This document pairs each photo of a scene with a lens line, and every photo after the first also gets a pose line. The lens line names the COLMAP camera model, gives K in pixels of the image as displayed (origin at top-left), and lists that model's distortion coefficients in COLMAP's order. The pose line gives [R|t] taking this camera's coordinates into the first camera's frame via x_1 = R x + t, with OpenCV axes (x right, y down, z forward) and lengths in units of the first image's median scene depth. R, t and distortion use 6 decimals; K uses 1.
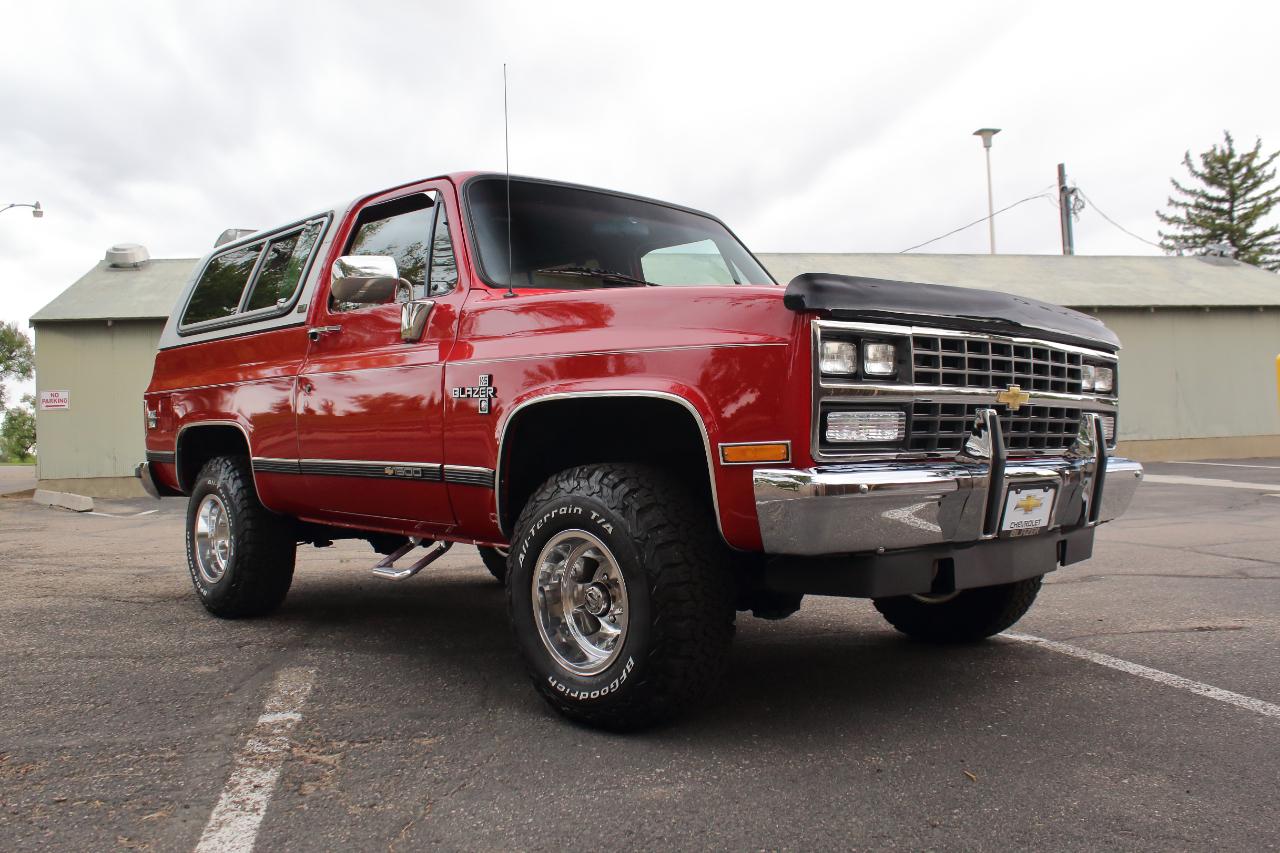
lens RADIAL K [[1131.8, 0, 649.9], [0, 1131.8, 429.5], [0, 0, 1]] dist [-0.151906, 0.119430]
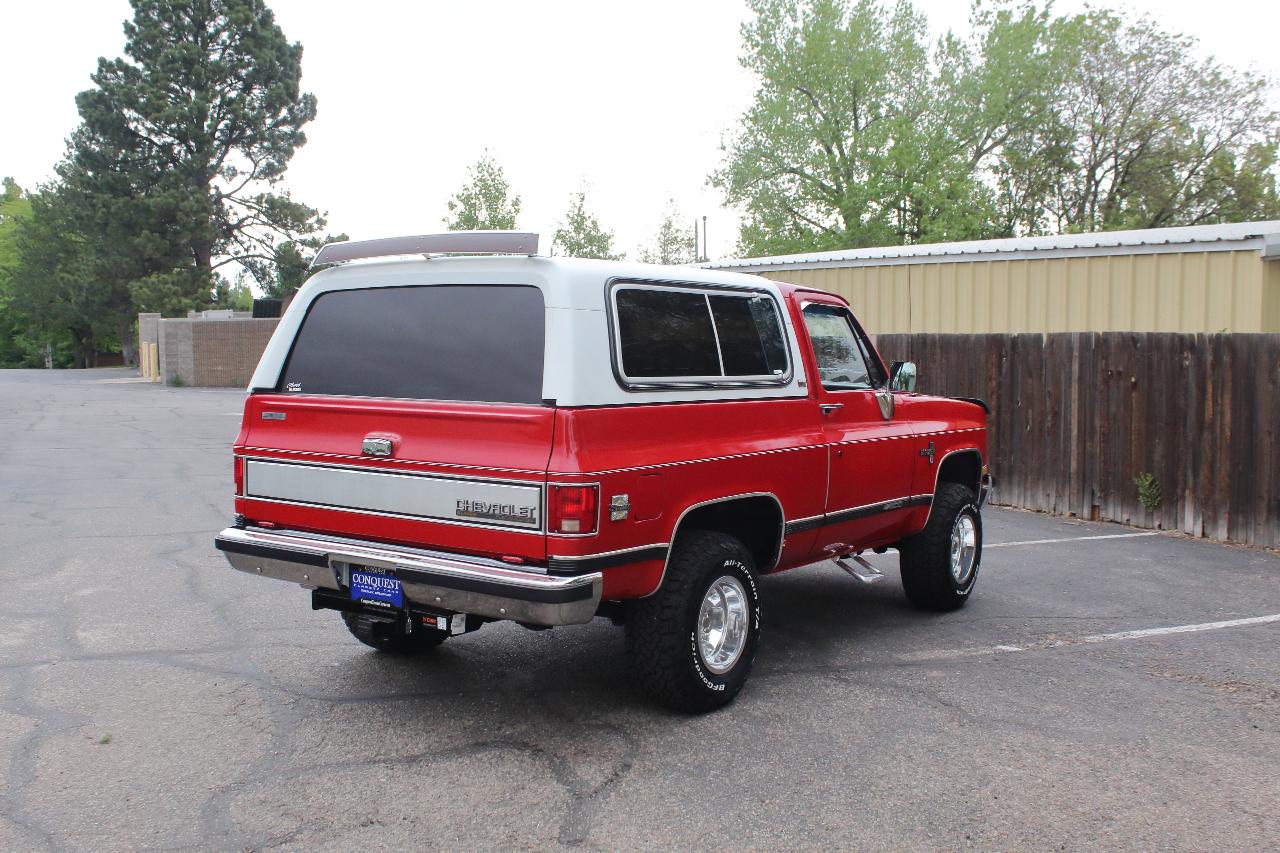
lens RADIAL K [[1282.1, 0, 658.7], [0, 1282.1, 408.3], [0, 0, 1]] dist [-0.094257, 0.000000]
pose [[-0.212599, -0.034973, 0.976513, -1.877547], [-0.015050, 0.999358, 0.032515, -0.149167], [-0.977024, -0.007784, -0.212989, 1.714479]]
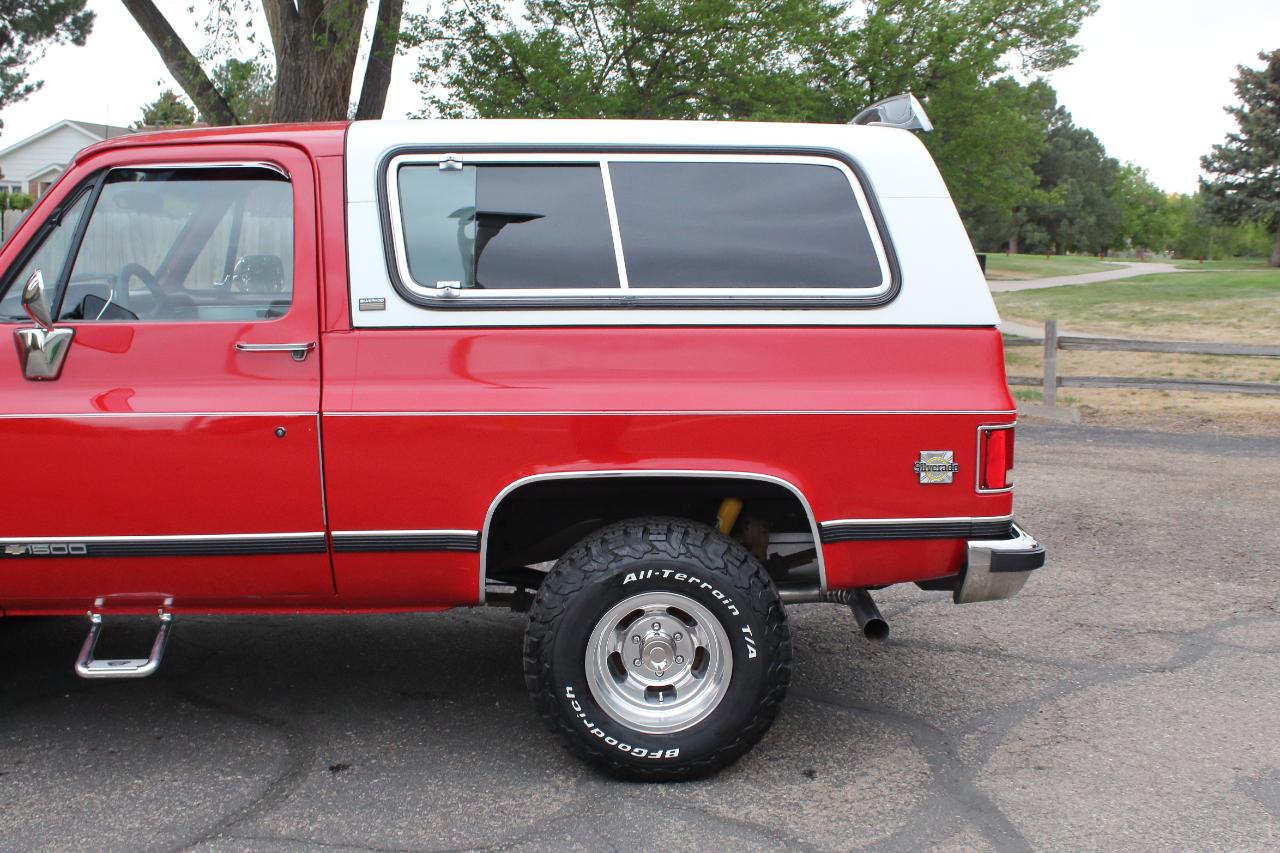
lens RADIAL K [[1426.9, 0, 648.7], [0, 1426.9, 473.6], [0, 0, 1]] dist [-0.081971, 0.000000]
pose [[-0.691161, 0.132407, -0.710468, 0.569974], [0.010970, 0.984883, 0.172876, -0.186786], [0.722617, 0.111691, -0.682165, 2.395715]]
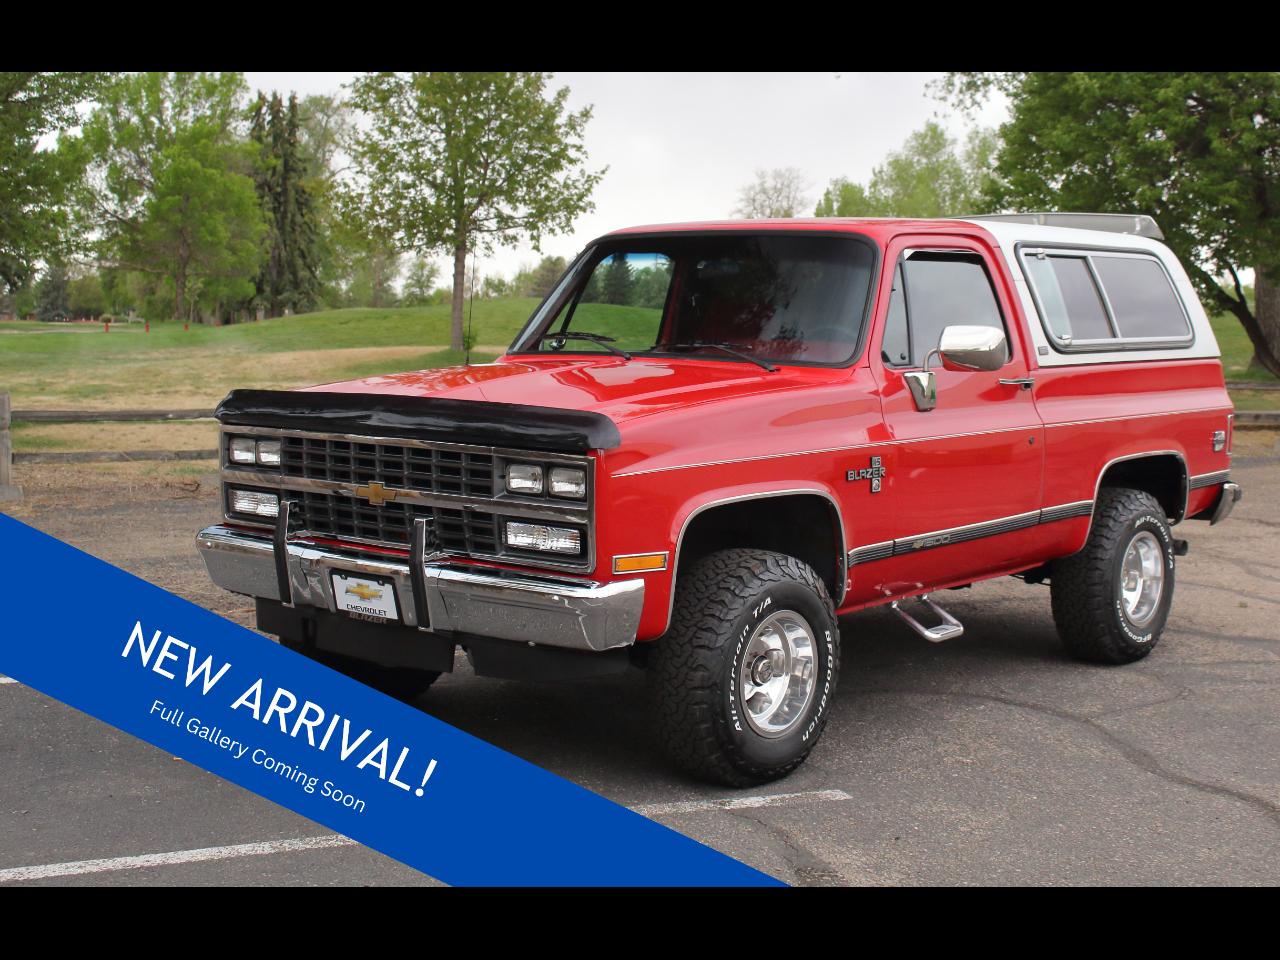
lens RADIAL K [[1947.9, 0, 722.2], [0, 1947.9, 489.4], [0, 0, 1]] dist [-0.062807, 0.000000]
pose [[0.137192, 0.111972, -0.984195, 1.928863], [-0.006459, 0.993670, 0.112150, -0.213183], [0.990523, -0.009029, 0.137047, 0.932961]]
